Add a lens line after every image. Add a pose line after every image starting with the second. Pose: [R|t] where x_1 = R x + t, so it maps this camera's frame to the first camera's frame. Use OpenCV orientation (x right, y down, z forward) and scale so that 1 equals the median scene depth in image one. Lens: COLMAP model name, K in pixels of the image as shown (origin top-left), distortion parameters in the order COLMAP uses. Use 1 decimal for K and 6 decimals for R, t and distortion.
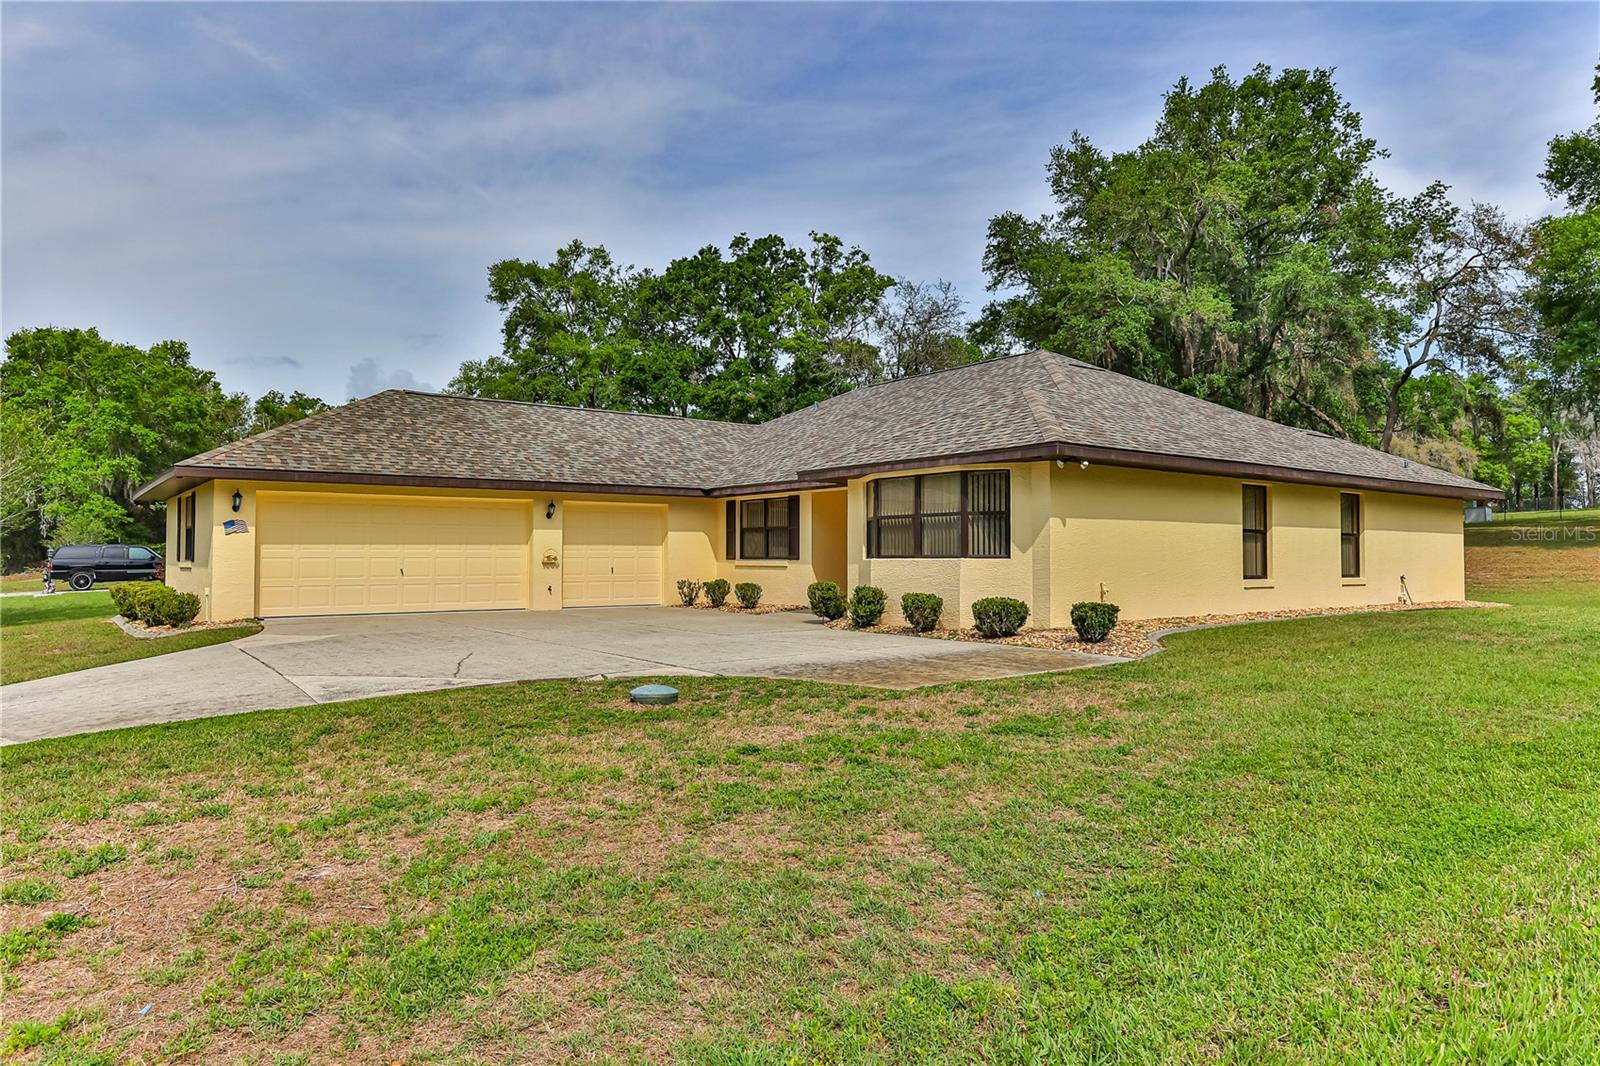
lens RADIAL K [[996.1, 0, 800.0], [0, 996.1, 533.0], [0, 0, 1]] dist [0.000541, 0.000351]
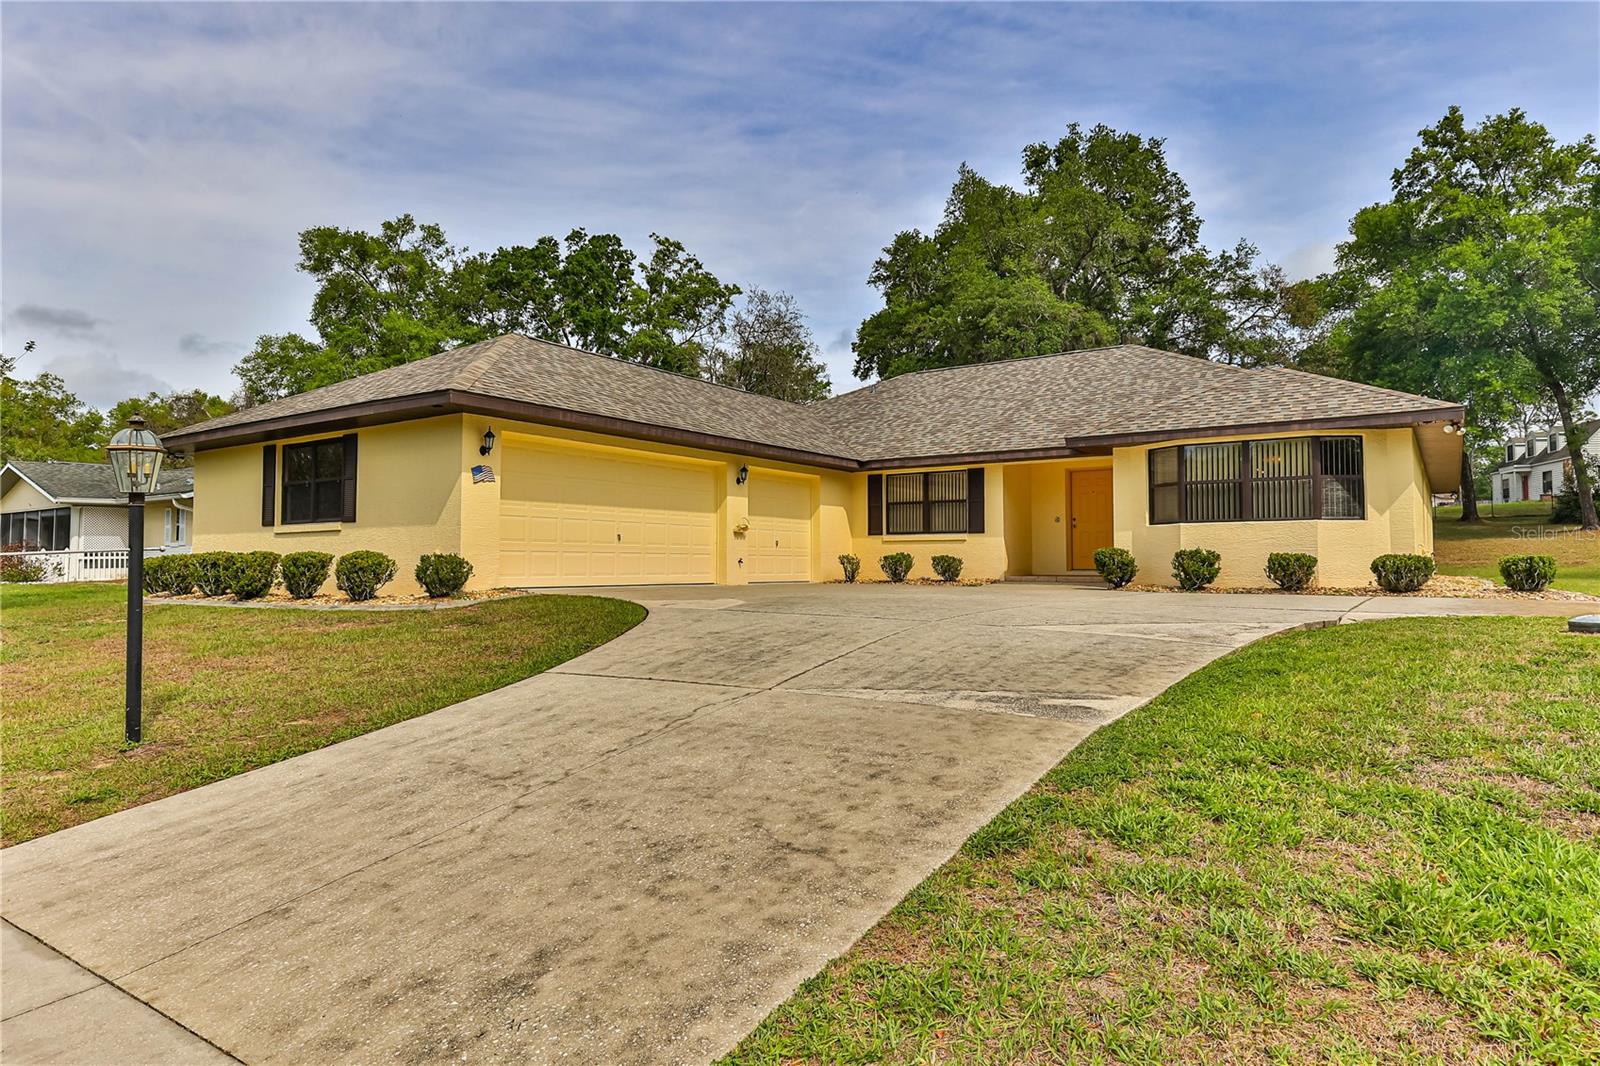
lens RADIAL K [[936.8, 0, 800.0], [0, 936.8, 533.0], [0, 0, 1]] dist [0.012411, -0.011735]
pose [[0.951421, 0.012110, 0.307655, -0.203434], [-0.008725, 0.999885, -0.012377, 0.017648], [-0.307769, 0.009091, 0.951418, 0.074744]]
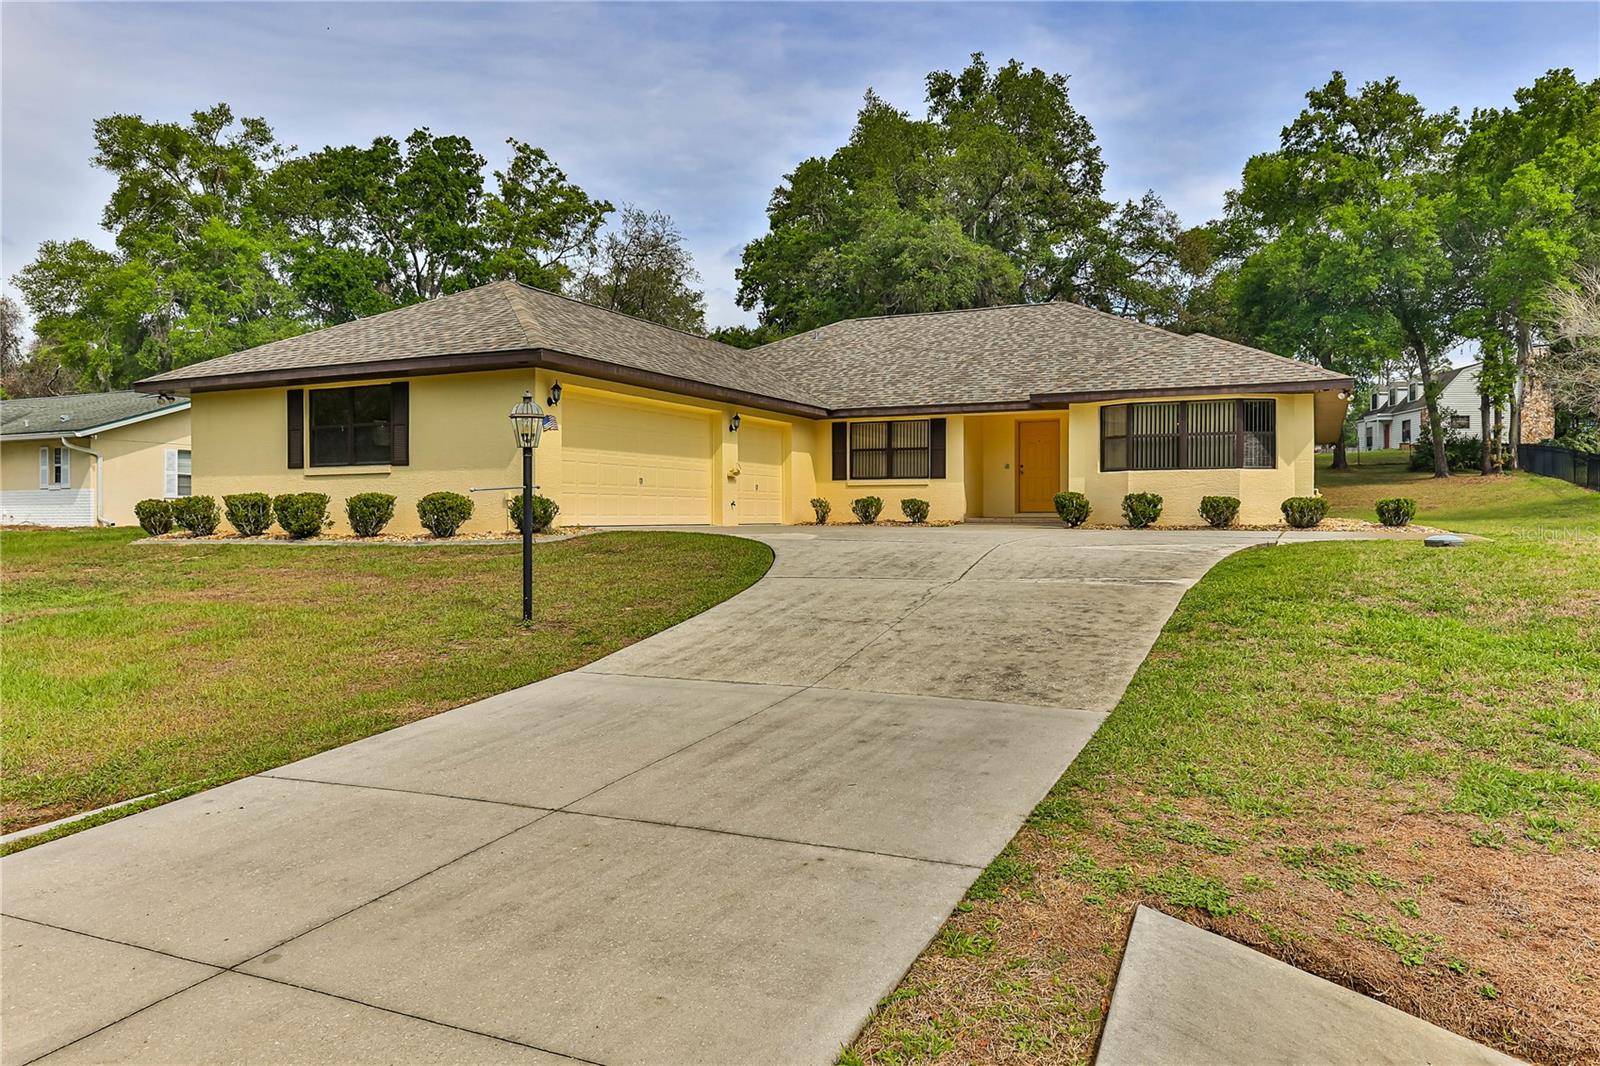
lens RADIAL K [[1068.8, 0, 800.0], [0, 1068.8, 533.0], [0, 0, 1]] dist [-0.007196, -0.004437]
pose [[0.891391, -0.007205, 0.453177, -0.292605], [-0.011113, 0.999226, 0.037746, 0.019417], [-0.453098, -0.038683, 0.890621, 0.018313]]
